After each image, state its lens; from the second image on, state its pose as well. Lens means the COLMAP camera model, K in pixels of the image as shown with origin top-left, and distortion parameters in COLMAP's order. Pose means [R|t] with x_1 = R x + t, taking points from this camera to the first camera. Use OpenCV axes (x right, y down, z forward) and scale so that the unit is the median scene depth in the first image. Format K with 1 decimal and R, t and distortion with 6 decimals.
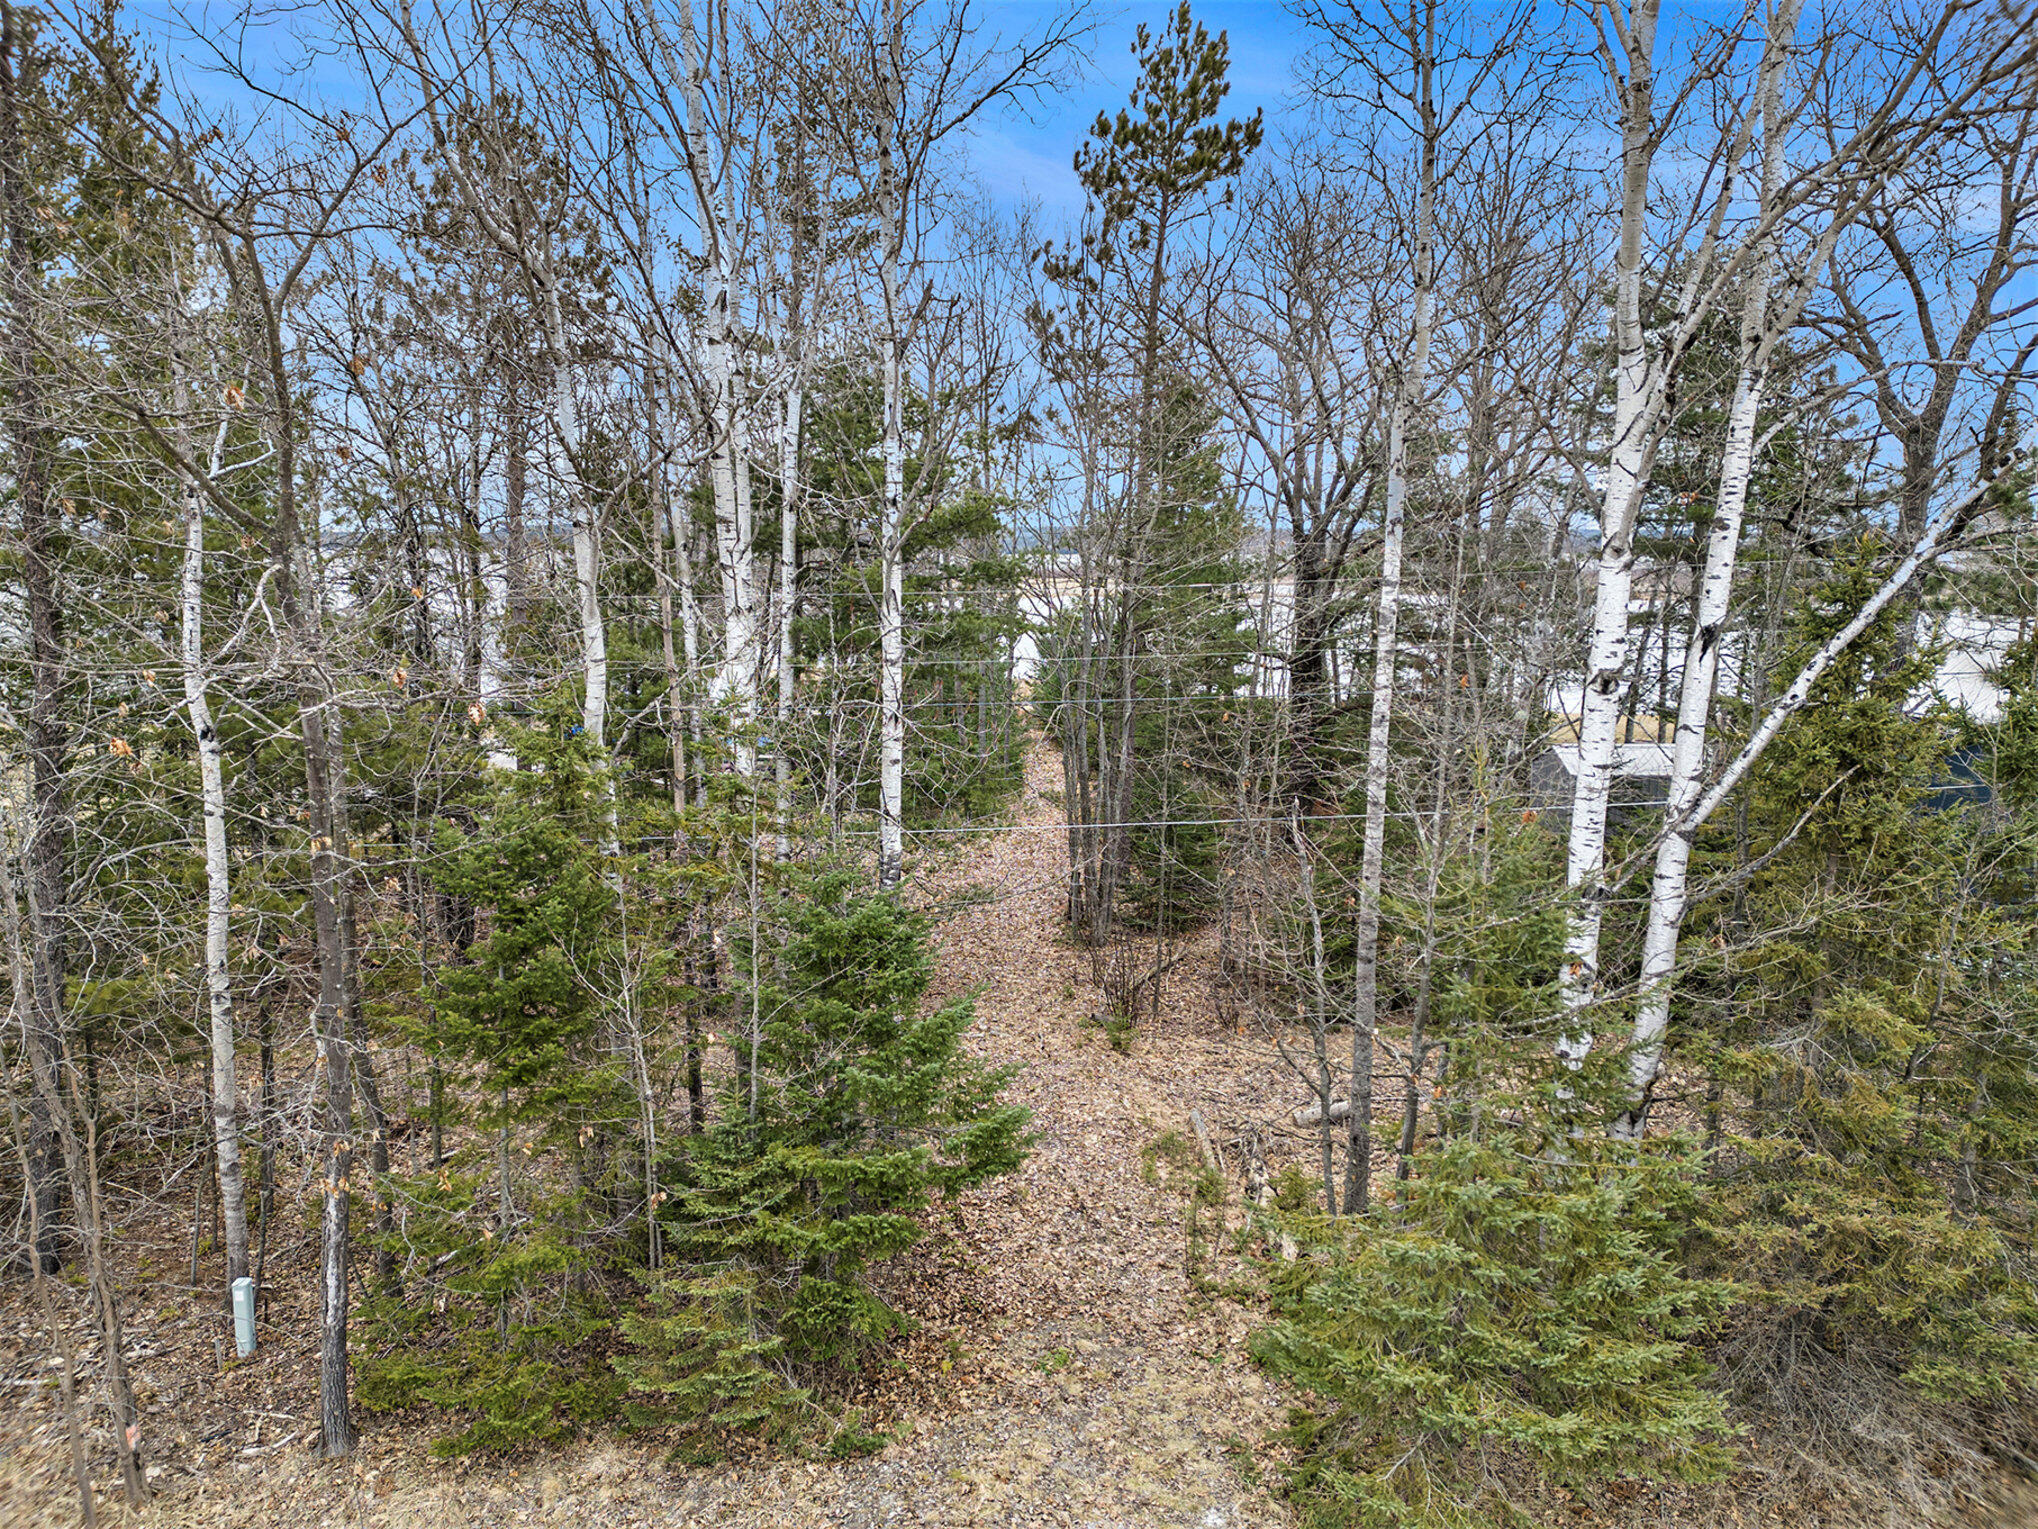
lens RADIAL K [[1405.5, 0, 1014.0], [0, 1405.5, 775.4], [0, 0, 1]] dist [0.048625, -0.029367]
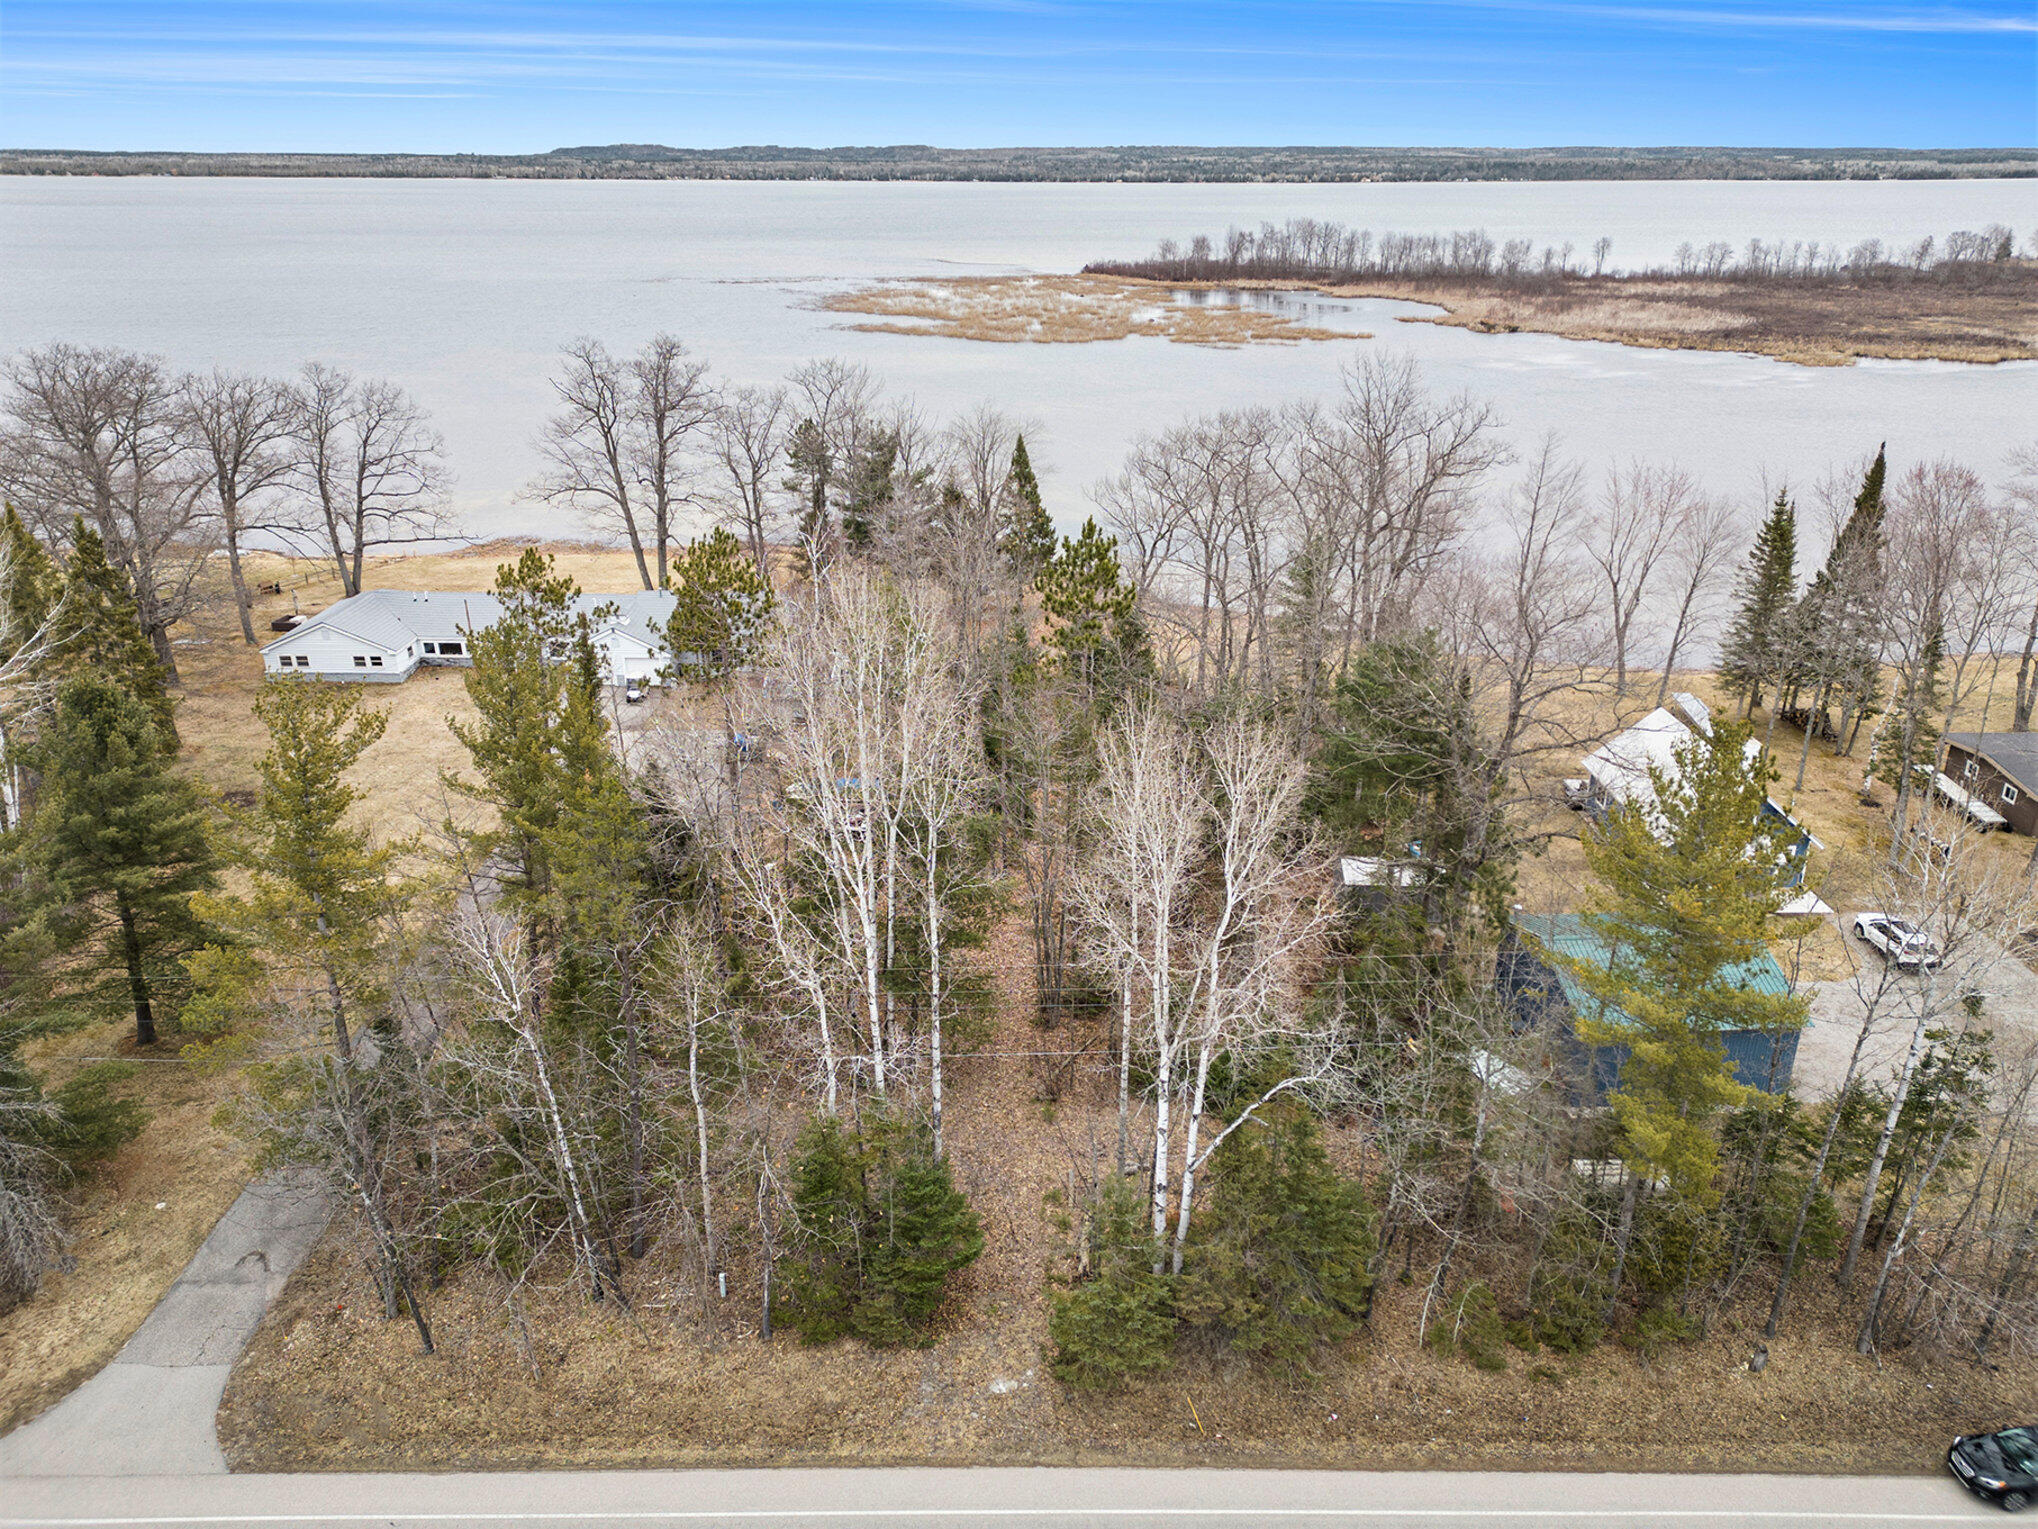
lens RADIAL K [[1405.5, 0, 1032.4], [0, 1405.5, 756.3], [0, 0, 1]] dist [0.048625, -0.029367]
pose [[0.998983, 0.006769, -0.044571, 0.252858], [0.003571, 0.973676, 0.227909, -1.492815], [0.044941, -0.227837, 0.972662, -1.740876]]
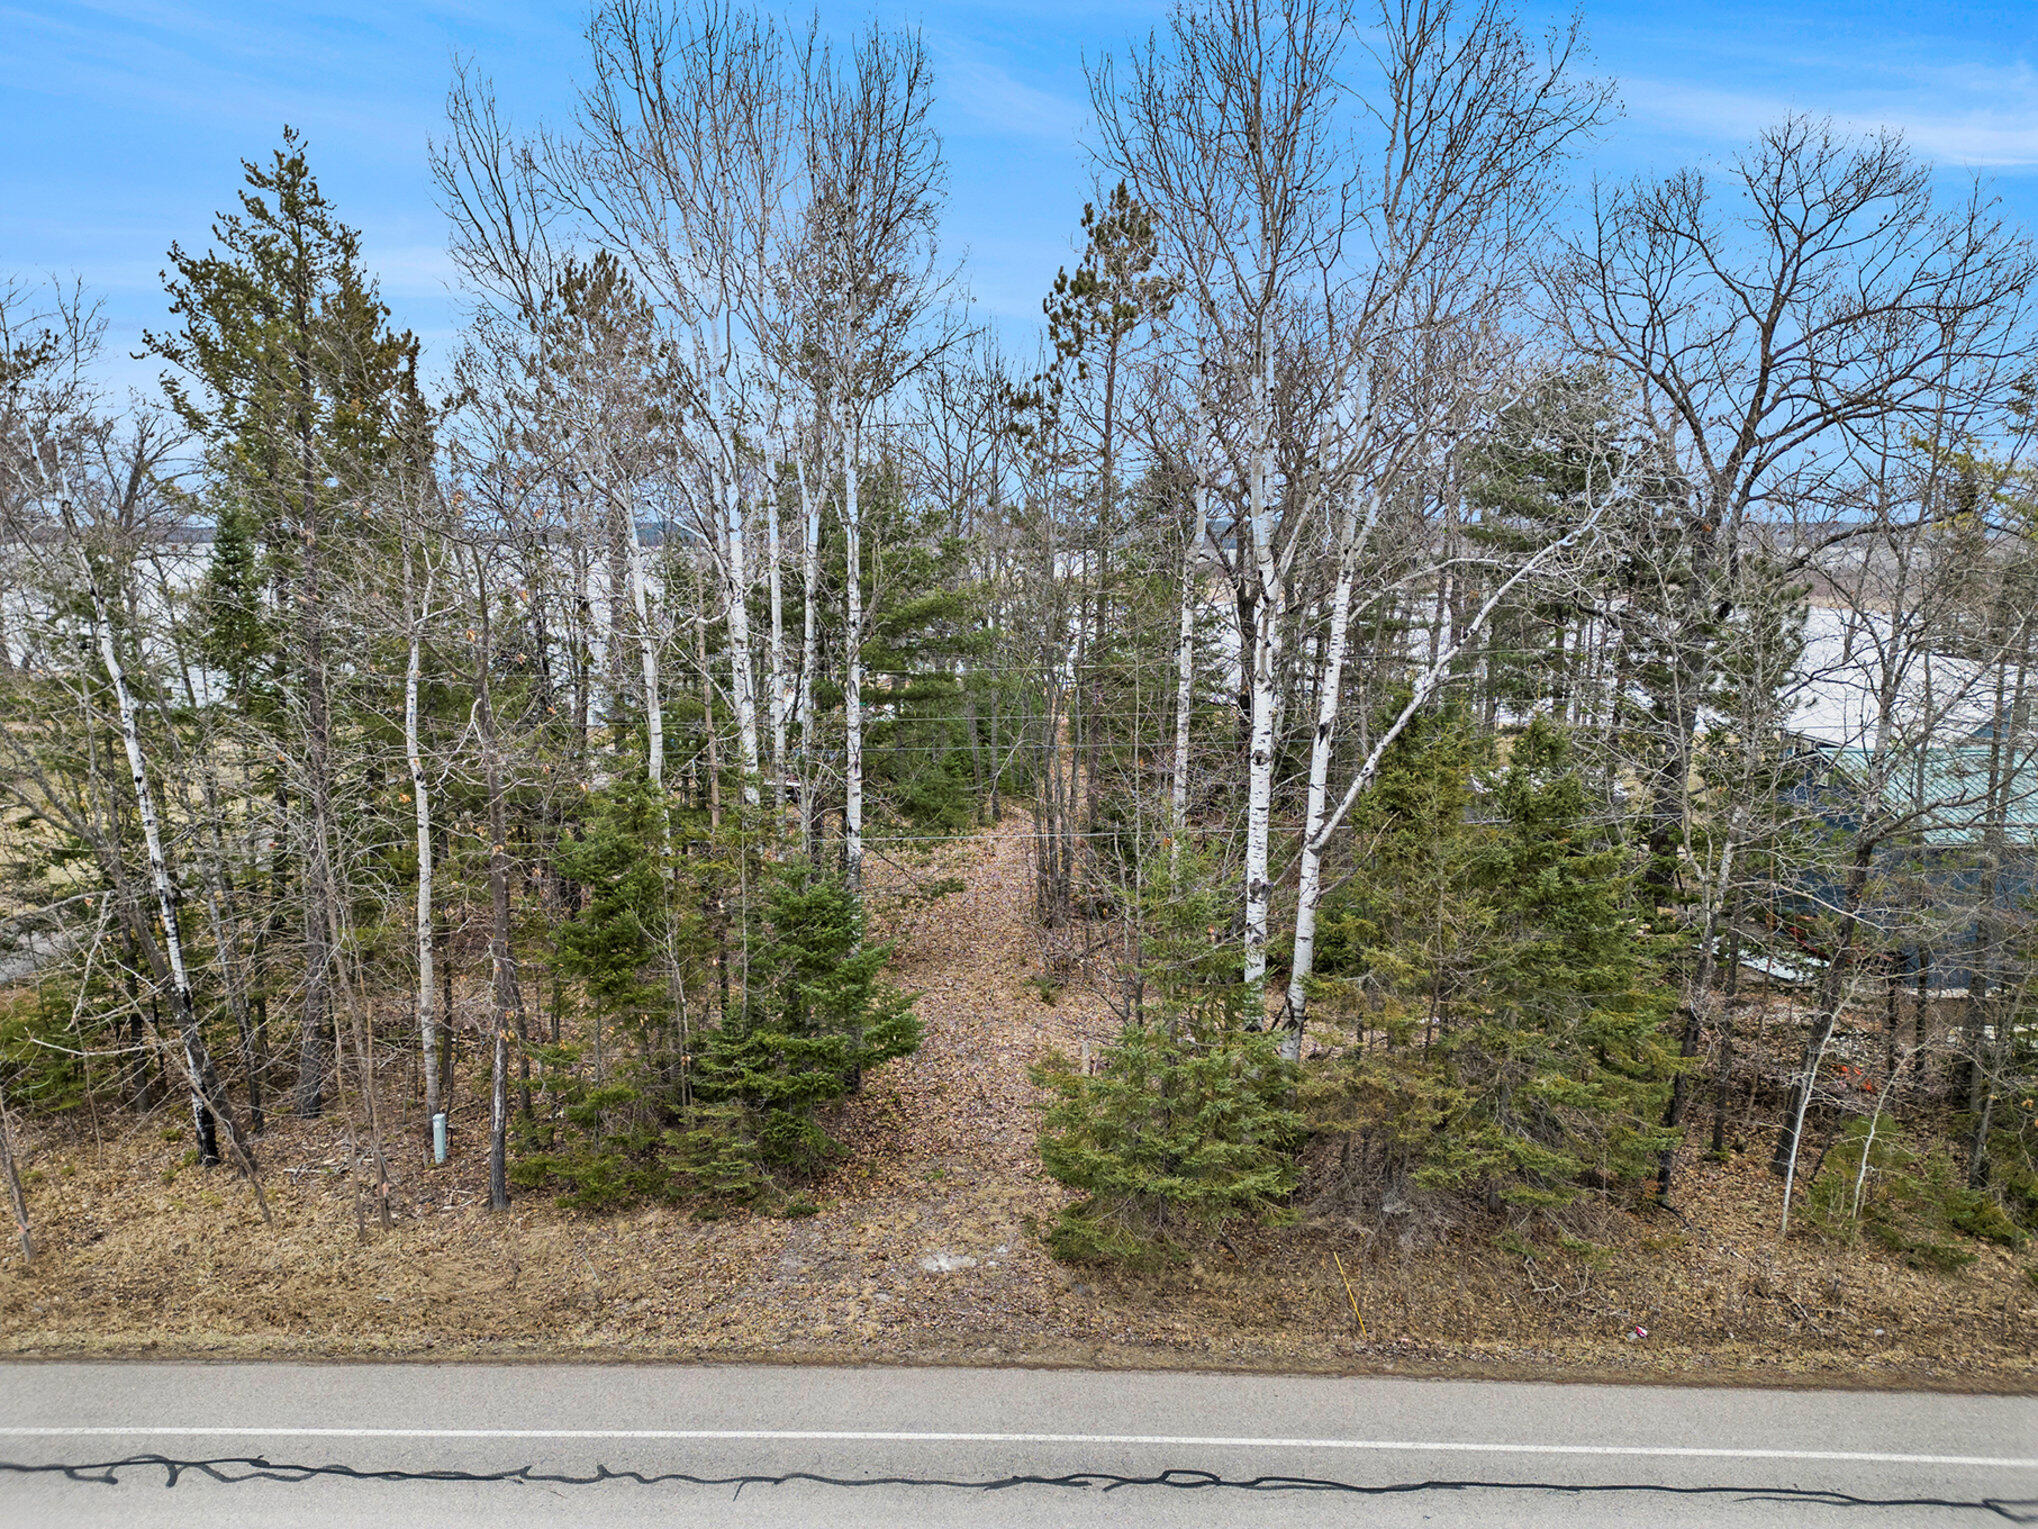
lens RADIAL K [[1405.5, 0, 1017.4], [0, 1405.5, 763.6], [0, 0, 1]] dist [0.048625, -0.029367]
pose [[0.997879, 0.008588, -0.064531, 0.230285], [-0.008902, 0.999950, -0.004581, -0.046291], [0.064488, 0.005146, 0.997905, -0.609314]]
